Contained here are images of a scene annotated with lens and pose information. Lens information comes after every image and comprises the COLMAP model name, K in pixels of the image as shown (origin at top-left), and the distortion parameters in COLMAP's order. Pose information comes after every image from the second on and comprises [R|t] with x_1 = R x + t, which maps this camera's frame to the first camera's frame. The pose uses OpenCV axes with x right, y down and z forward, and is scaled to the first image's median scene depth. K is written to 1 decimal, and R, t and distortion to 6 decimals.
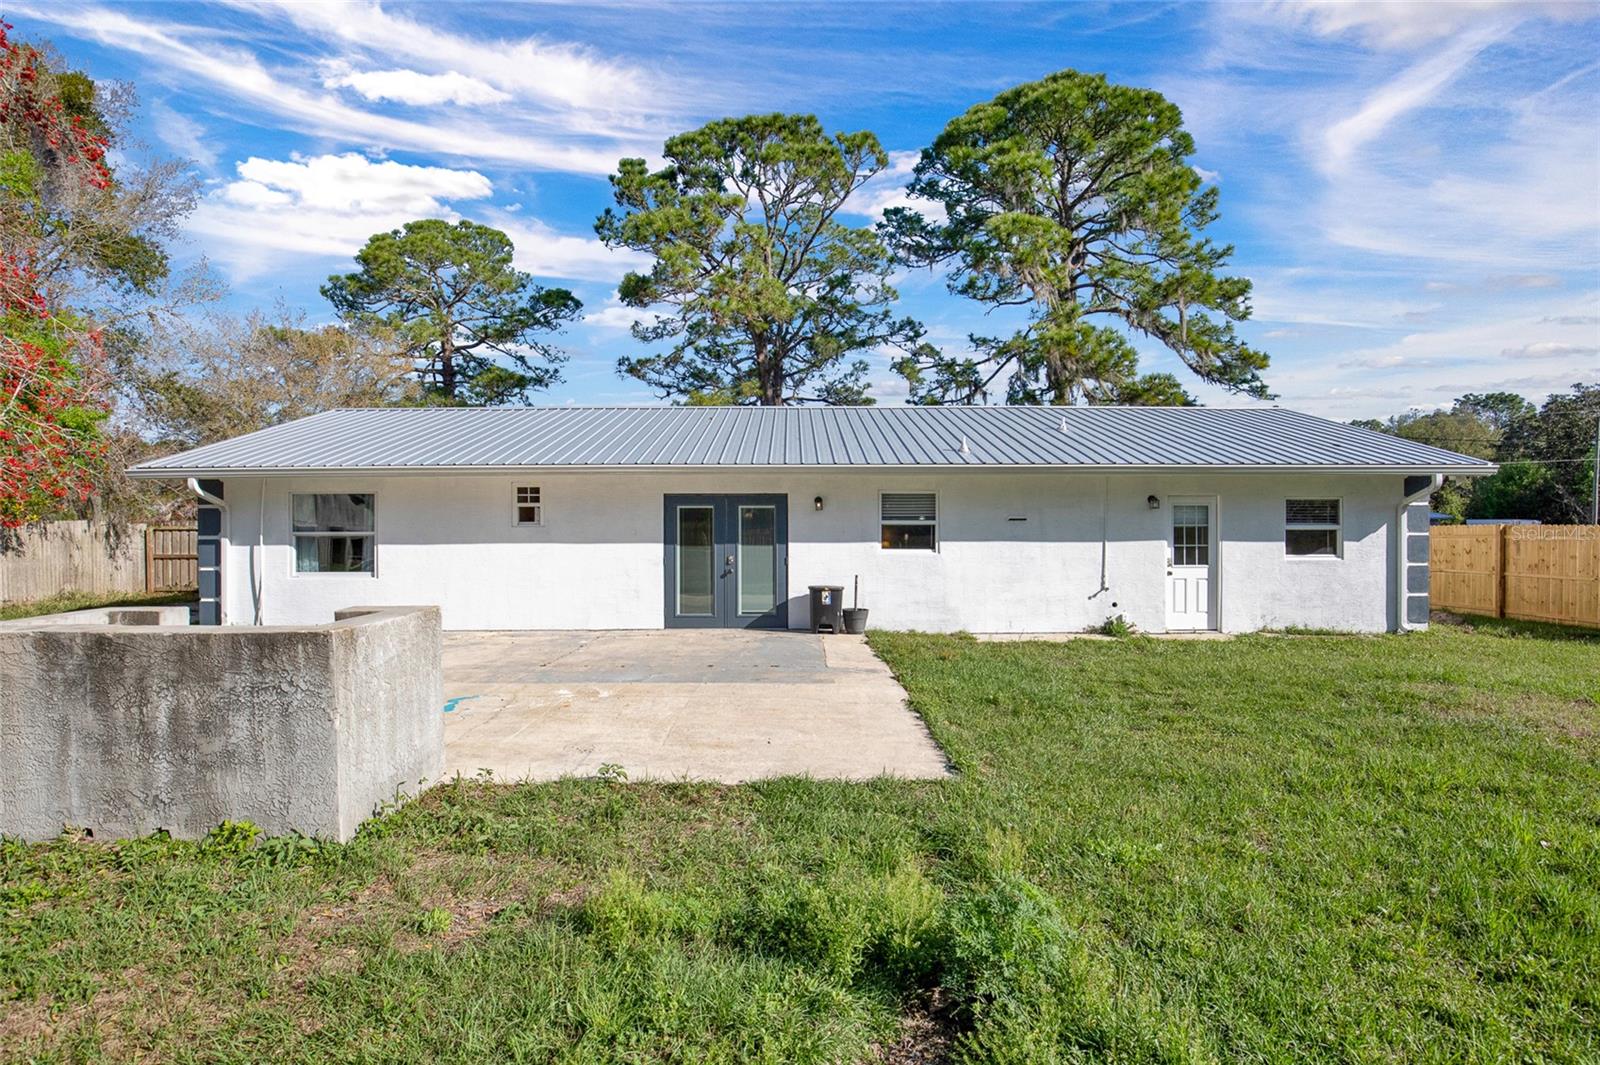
lens RADIAL K [[718.4, 0, 807.7], [0, 718.4, 550.7], [0, 0, 1]] dist [-0.021807, -0.000375]
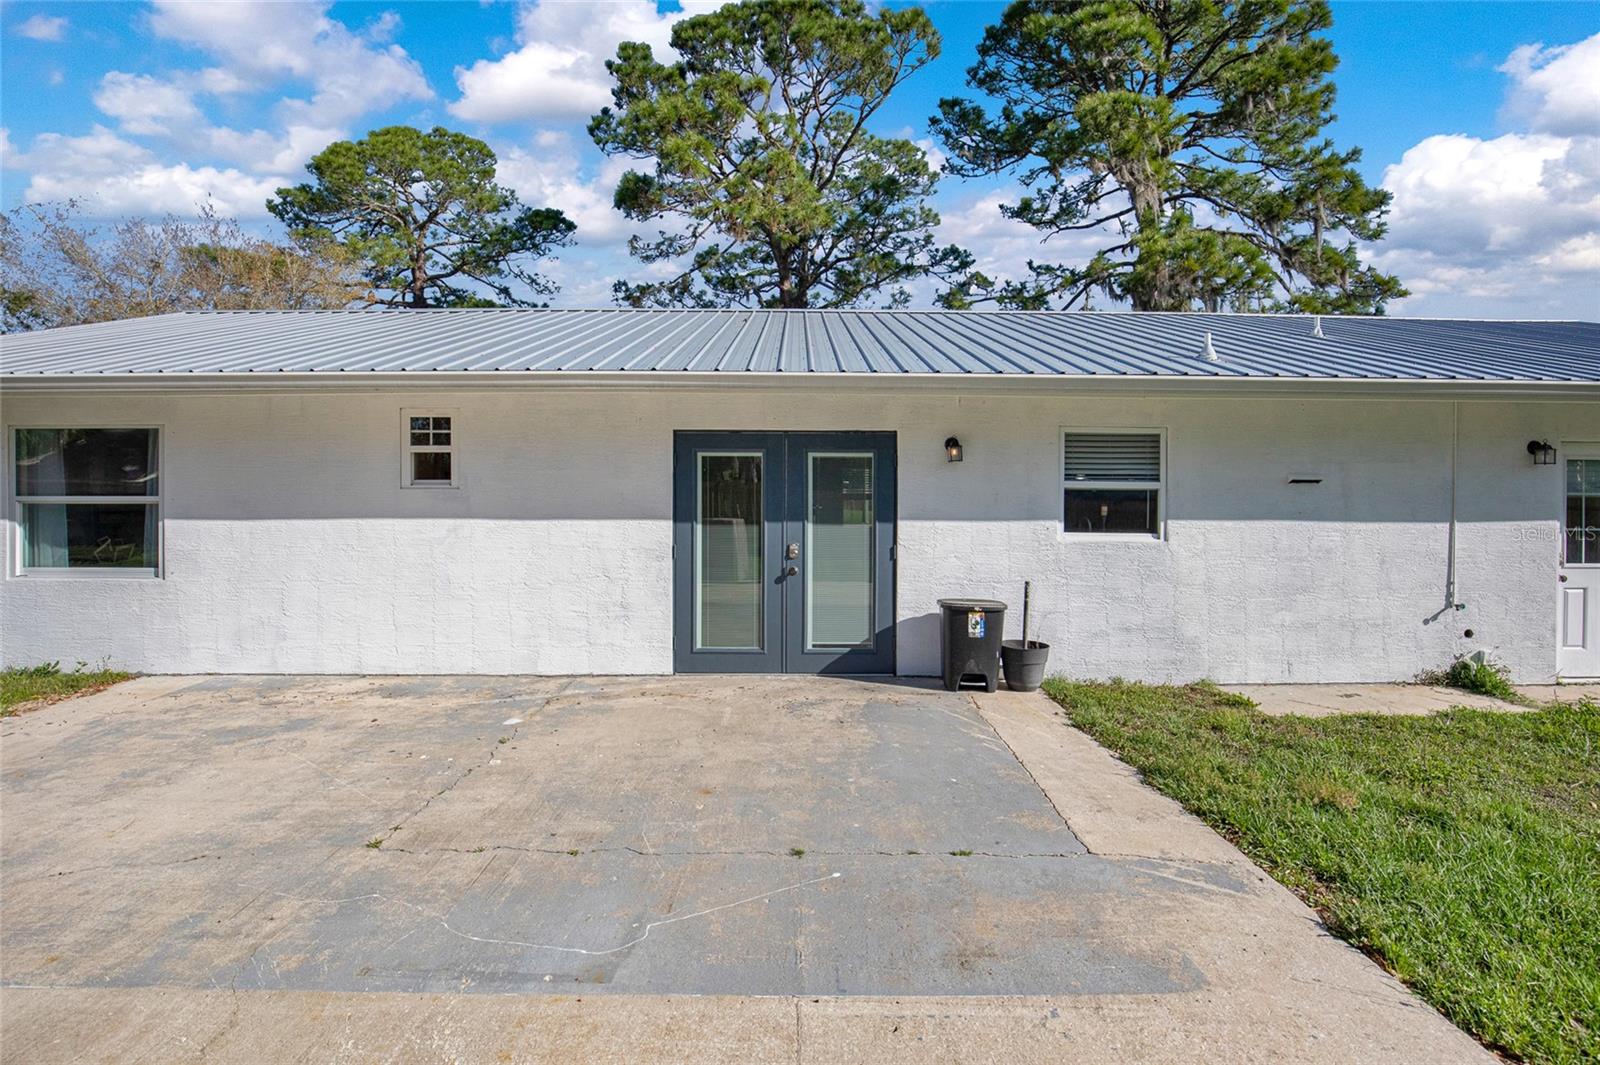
lens RADIAL K [[738.7, 0, 802.9], [0, 738.7, 515.3], [0, 0, 1]] dist [-0.029330, 0.000254]
pose [[0.999856, 0.006998, -0.015434, -0.089642], [-0.006897, 0.999955, 0.006577, -0.017817], [0.015480, -0.006469, 0.999859, 0.423816]]
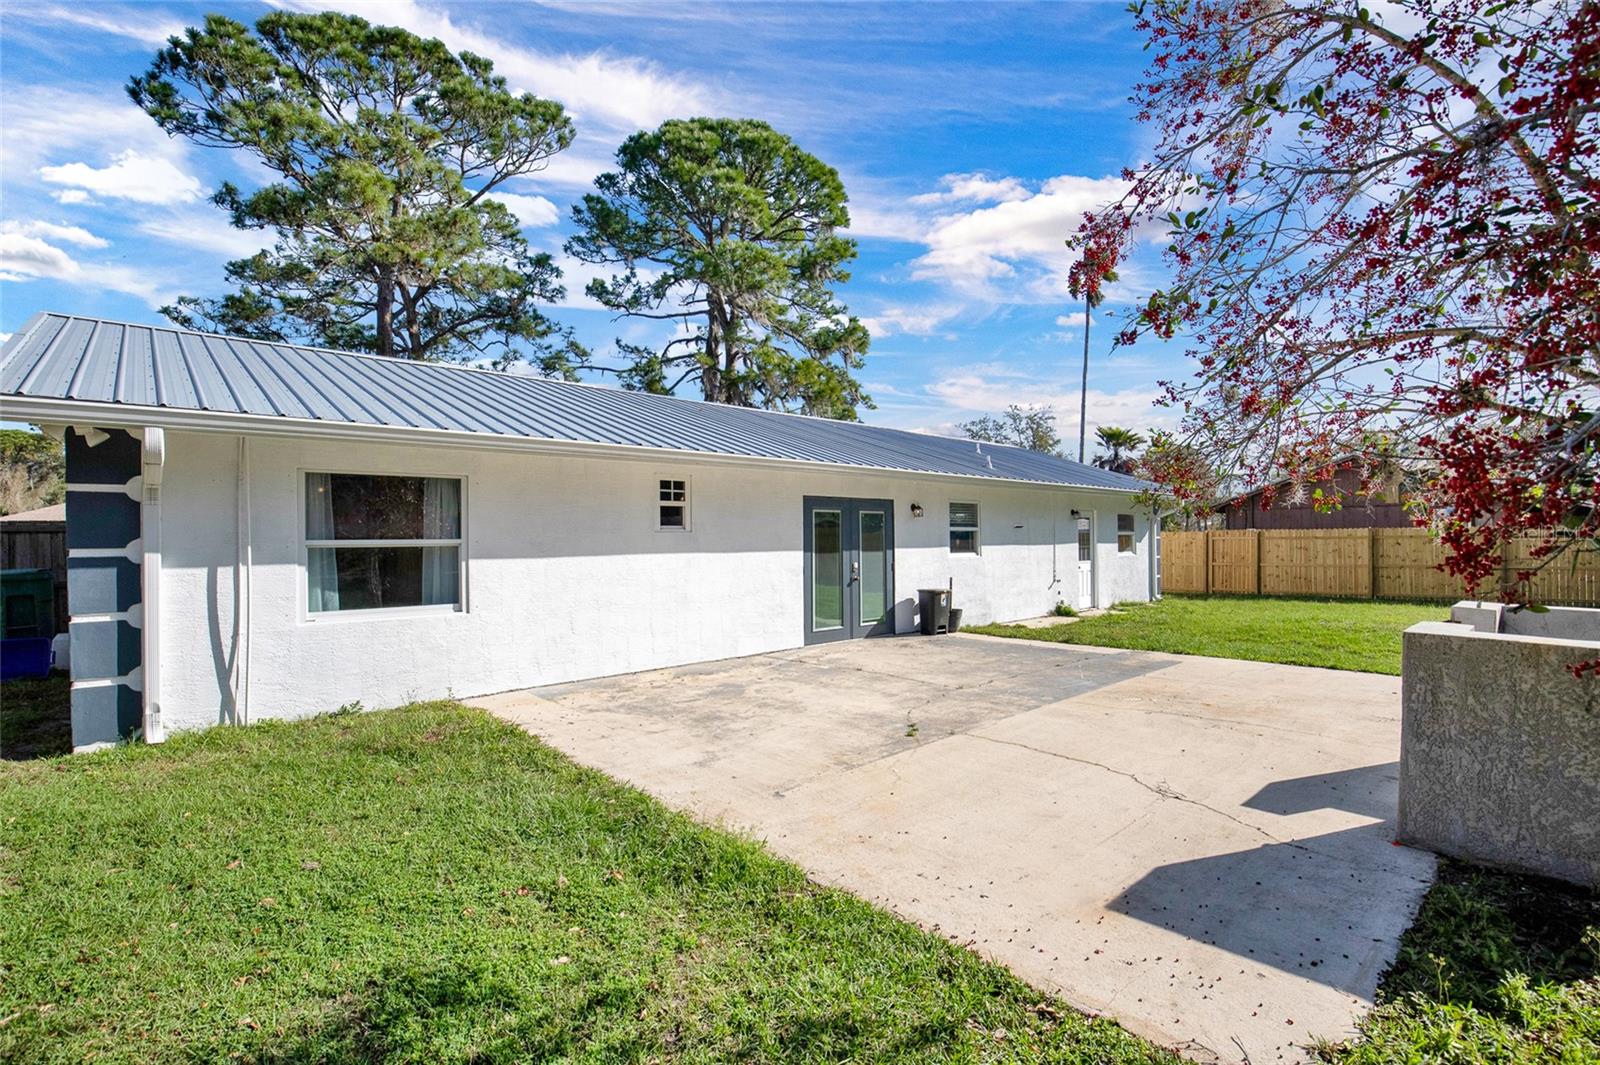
lens RADIAL K [[718.4, 0, 807.7], [0, 718.4, 550.7], [0, 0, 1]] dist [-0.021807, -0.000375]
pose [[0.757401, -0.015235, 0.652773, -0.762308], [0.024237, 0.999695, -0.004789, -0.005860], [-0.652500, 0.019449, 0.757539, 0.312416]]
